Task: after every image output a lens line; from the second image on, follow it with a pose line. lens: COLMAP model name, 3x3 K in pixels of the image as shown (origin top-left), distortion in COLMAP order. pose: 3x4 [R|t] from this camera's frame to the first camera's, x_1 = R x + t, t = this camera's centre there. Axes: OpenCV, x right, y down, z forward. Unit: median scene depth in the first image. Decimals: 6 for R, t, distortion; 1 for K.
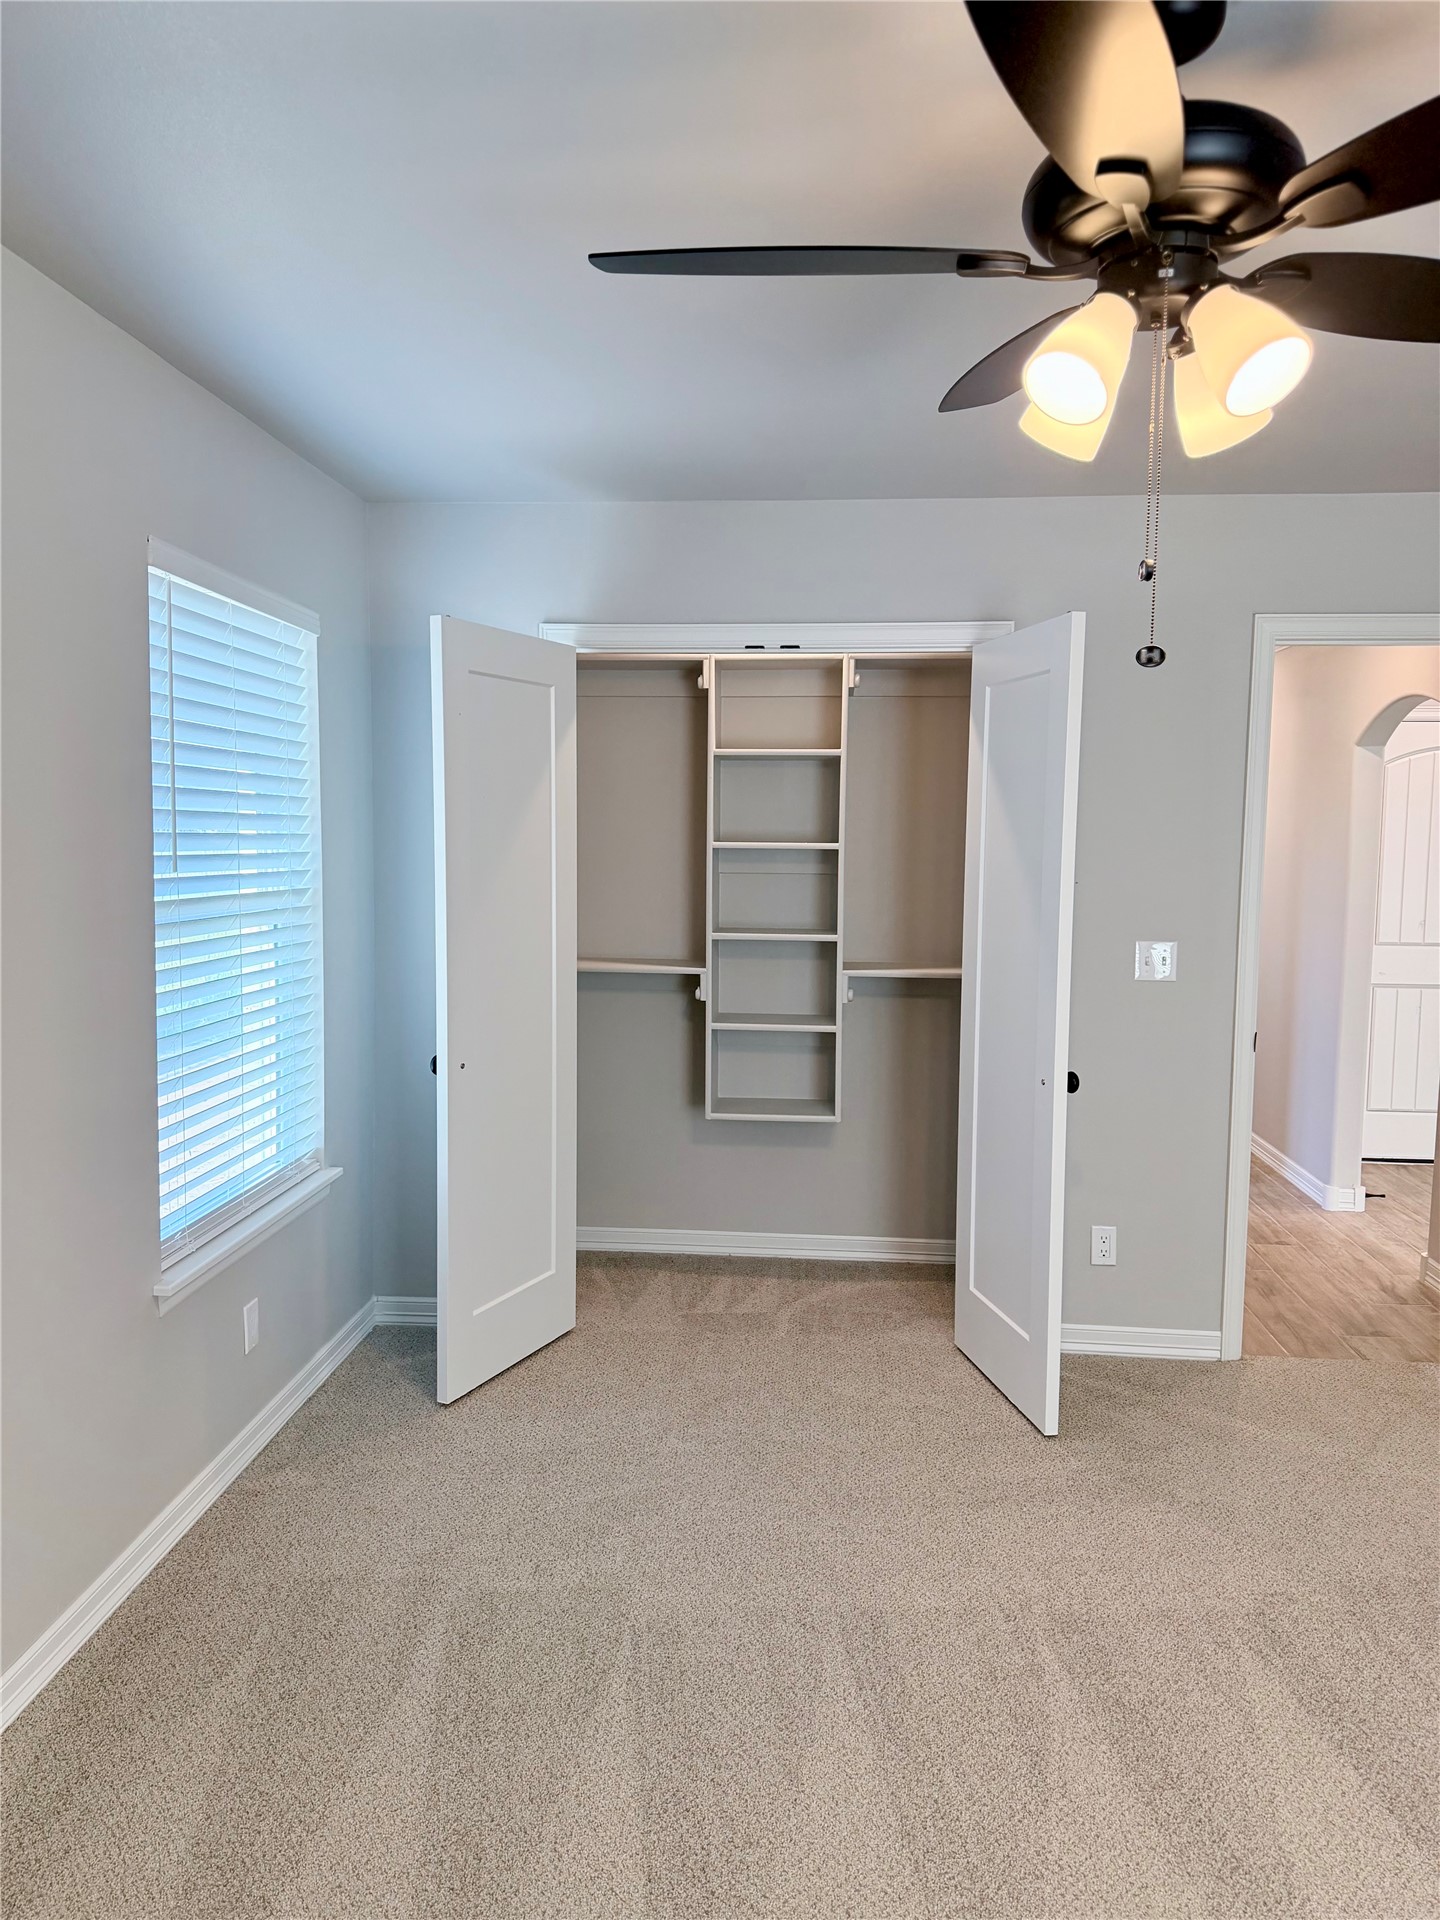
lens RADIAL K [[1356.5, 0, 720.0], [0, 1356.5, 960.0], [0, 0, 1]] dist [0.002023, 0.000585]
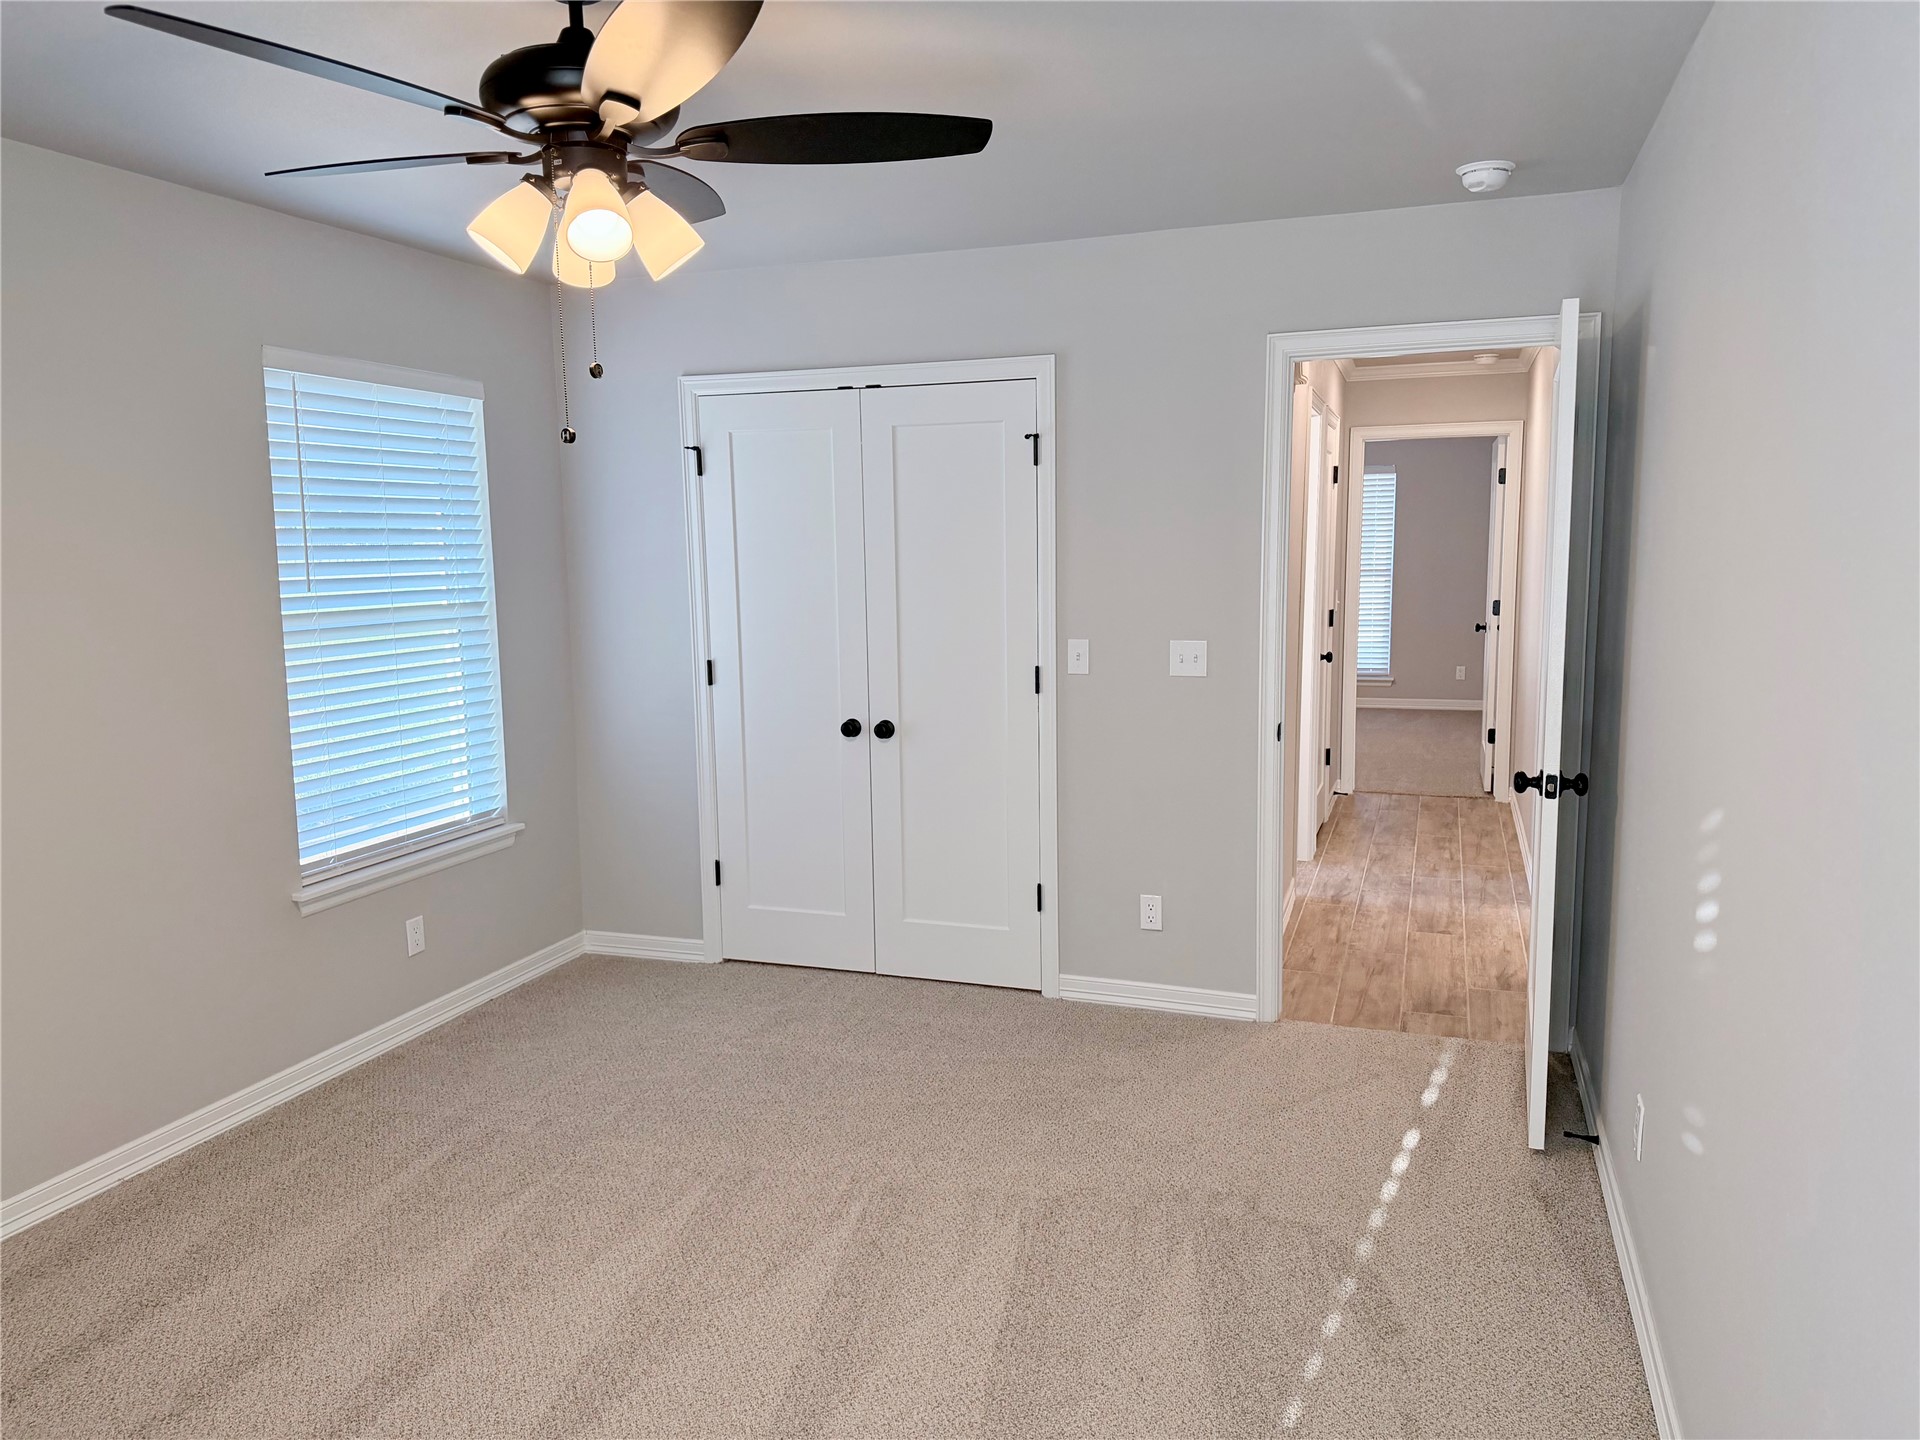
lens RADIAL K [[1352.2, 0, 960.0], [0, 1352.2, 720.0], [0, 0, 1]] dist [0.074726, -0.100149]
pose [[0.965585, 0.007579, -0.259976, 0.430980], [0.002965, 0.999190, 0.040140, 0.007373], [0.260069, -0.039529, 0.964780, -0.113078]]
